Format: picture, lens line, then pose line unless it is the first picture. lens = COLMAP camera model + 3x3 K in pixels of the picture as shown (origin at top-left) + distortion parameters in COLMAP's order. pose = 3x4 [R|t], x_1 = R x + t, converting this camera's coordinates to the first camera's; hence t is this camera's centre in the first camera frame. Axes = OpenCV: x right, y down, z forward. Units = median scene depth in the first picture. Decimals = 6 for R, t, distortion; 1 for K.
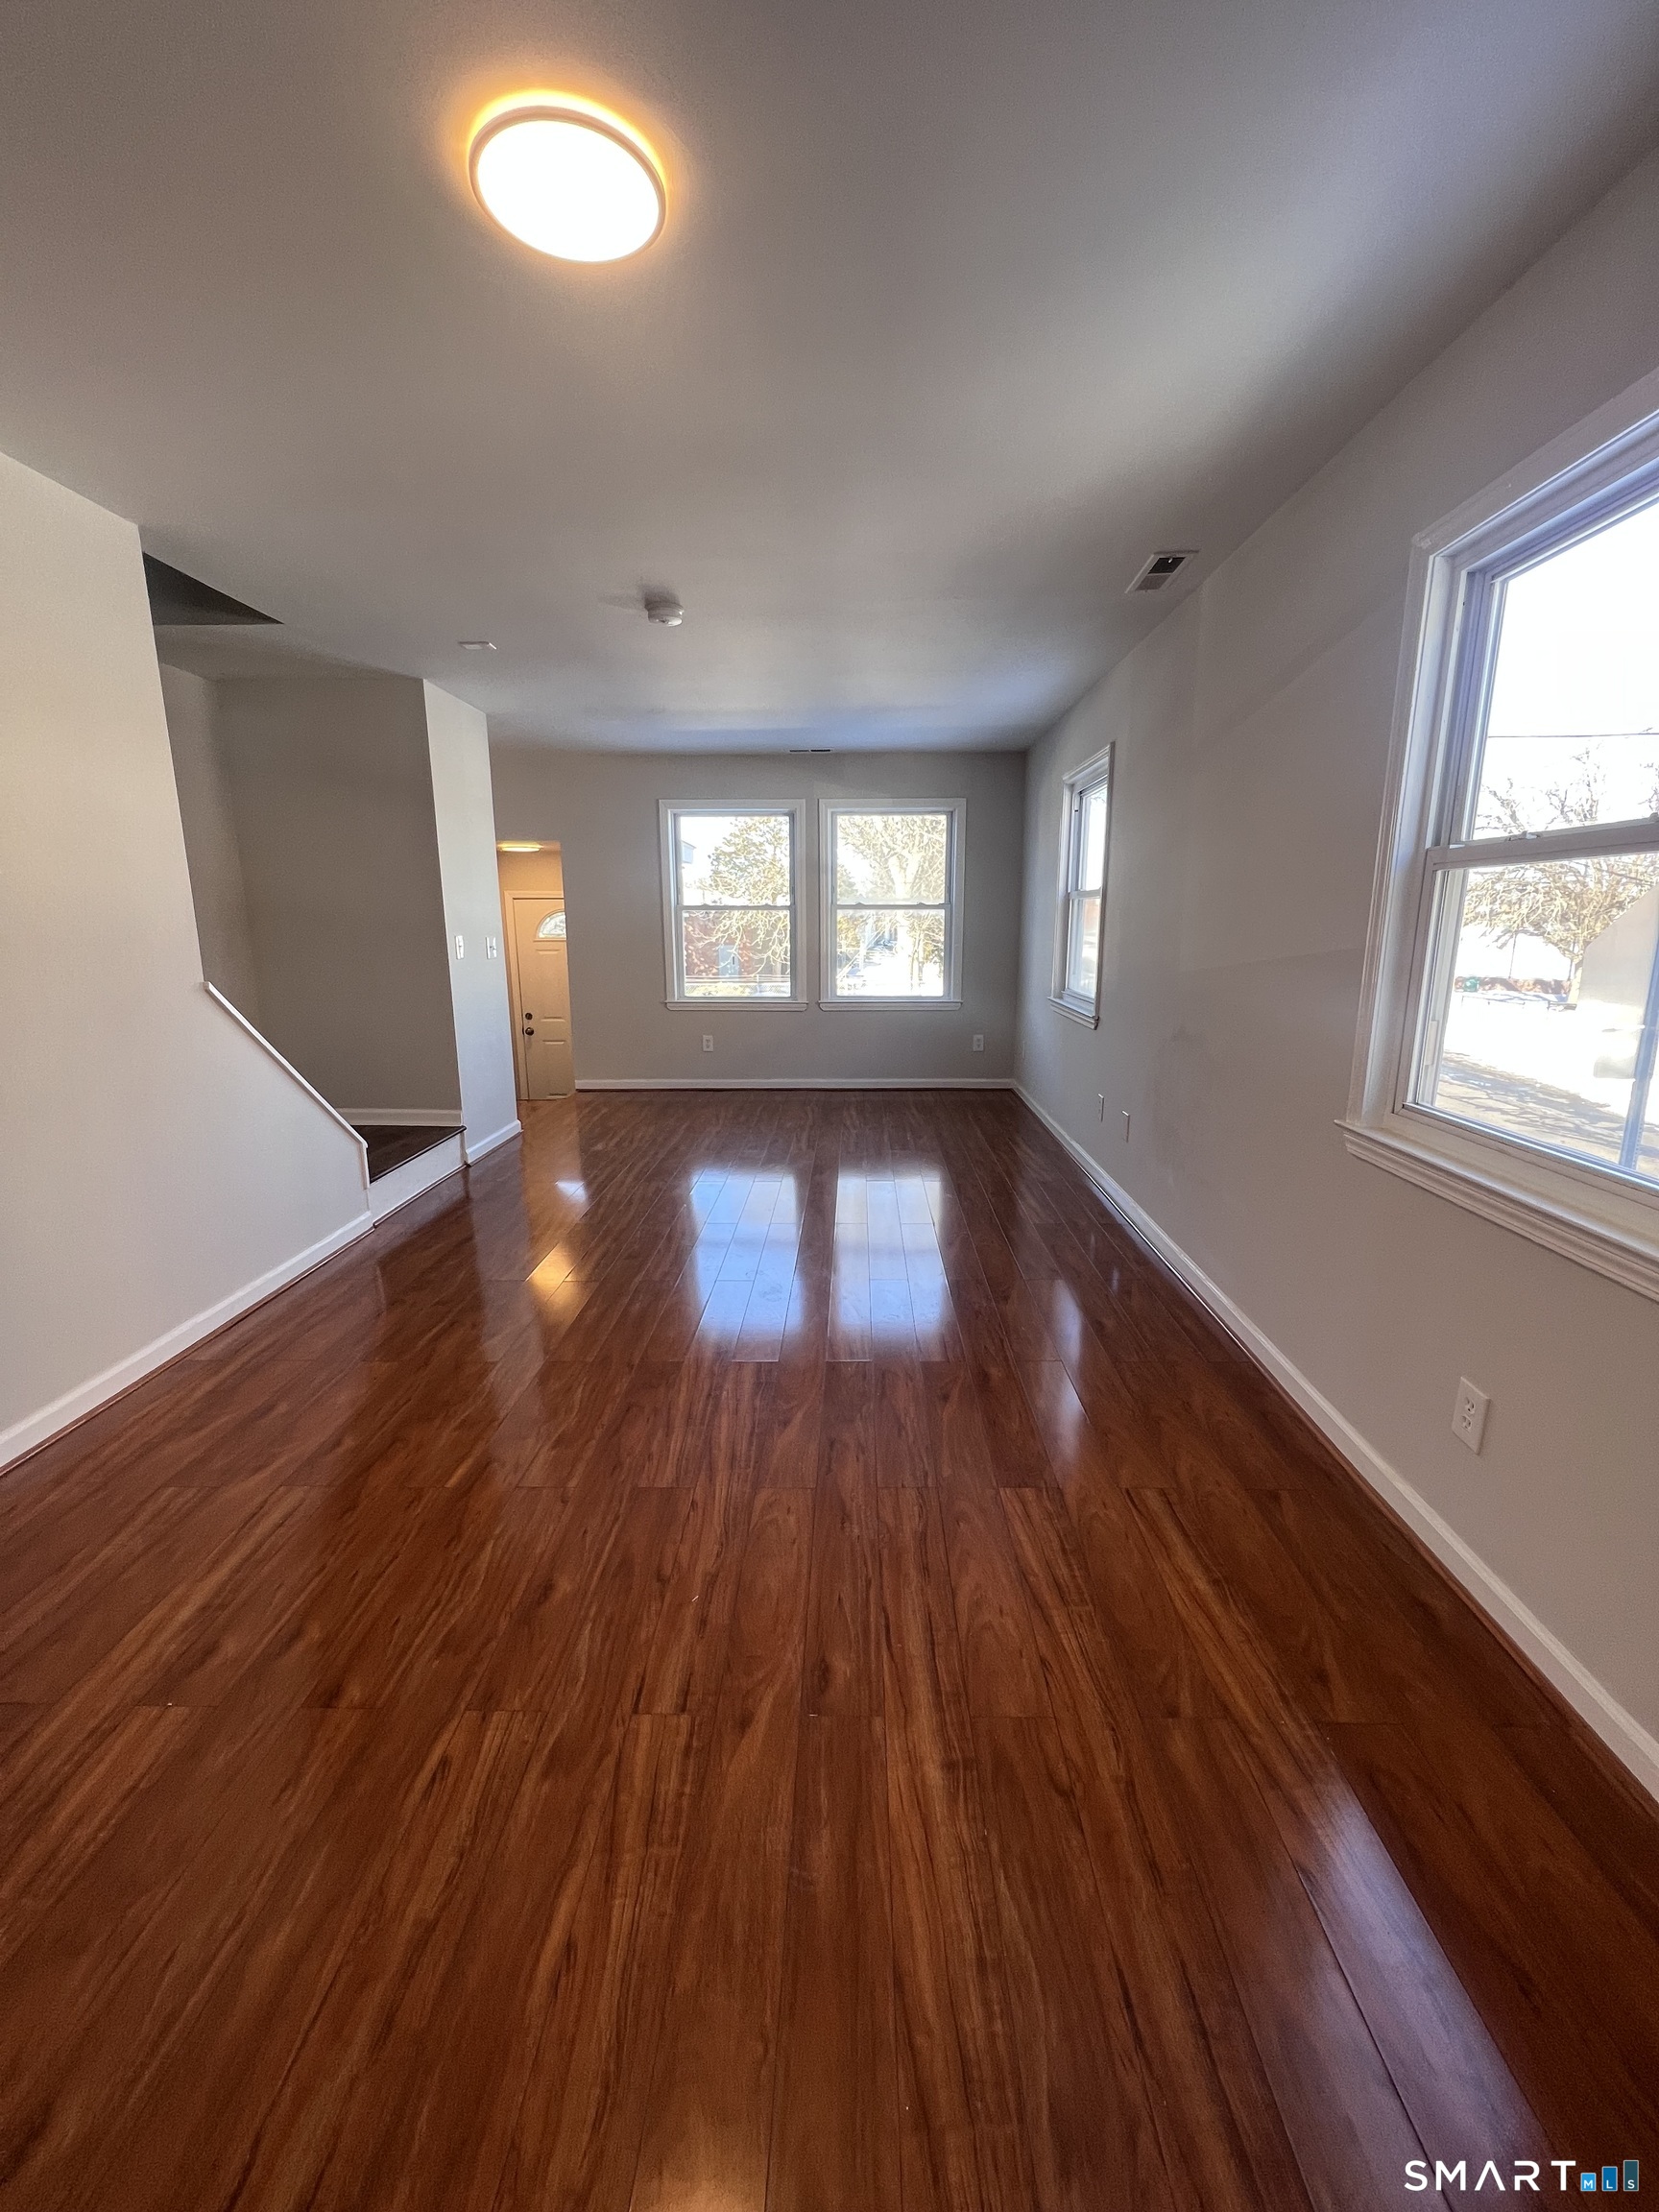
lens RADIAL K [[888.3, 0, 828.9], [0, 888.3, 1099.8], [0, 0, 1]] dist [-0.003272, 0.001613]
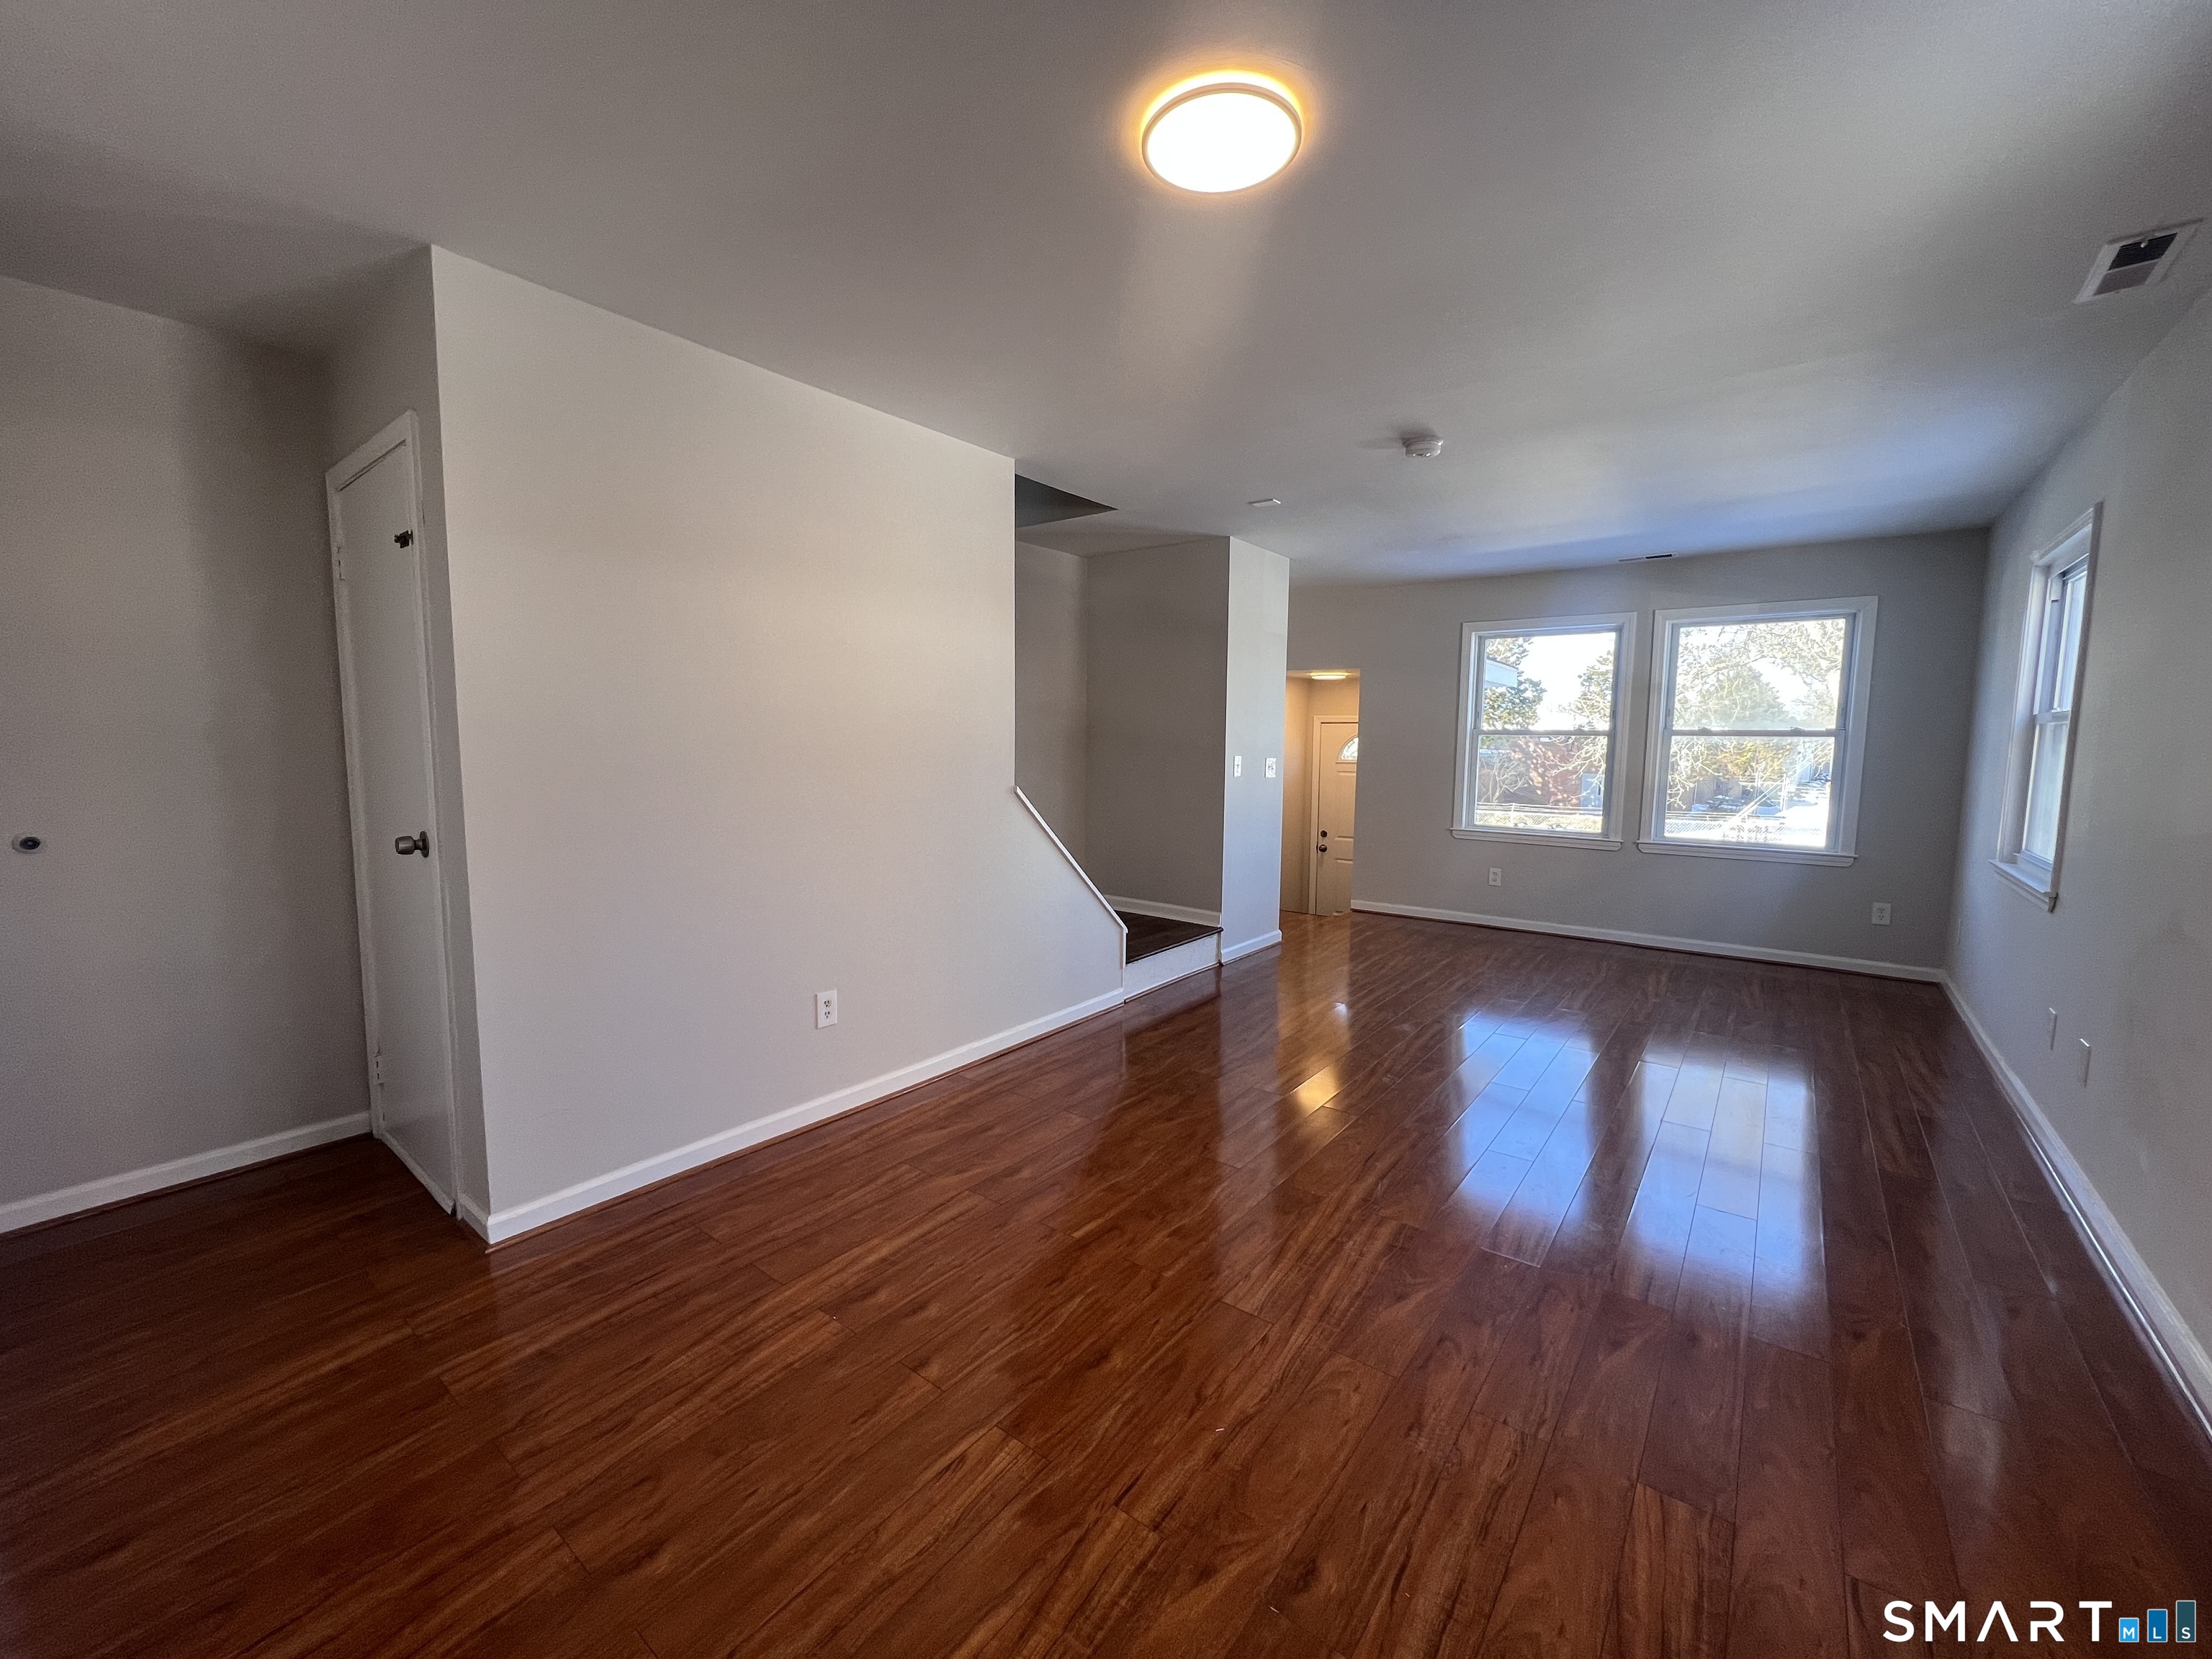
lens RADIAL K [[888.3, 0, 1103.3], [0, 888.3, 821.5], [0, 0, 1]] dist [-0.003272, 0.001613]
pose [[0.805981, 0.066102, -0.588240, 0.159946], [-0.131290, 0.988957, -0.068756, -0.008131], [0.577199, 0.132646, 0.805759, 0.031404]]
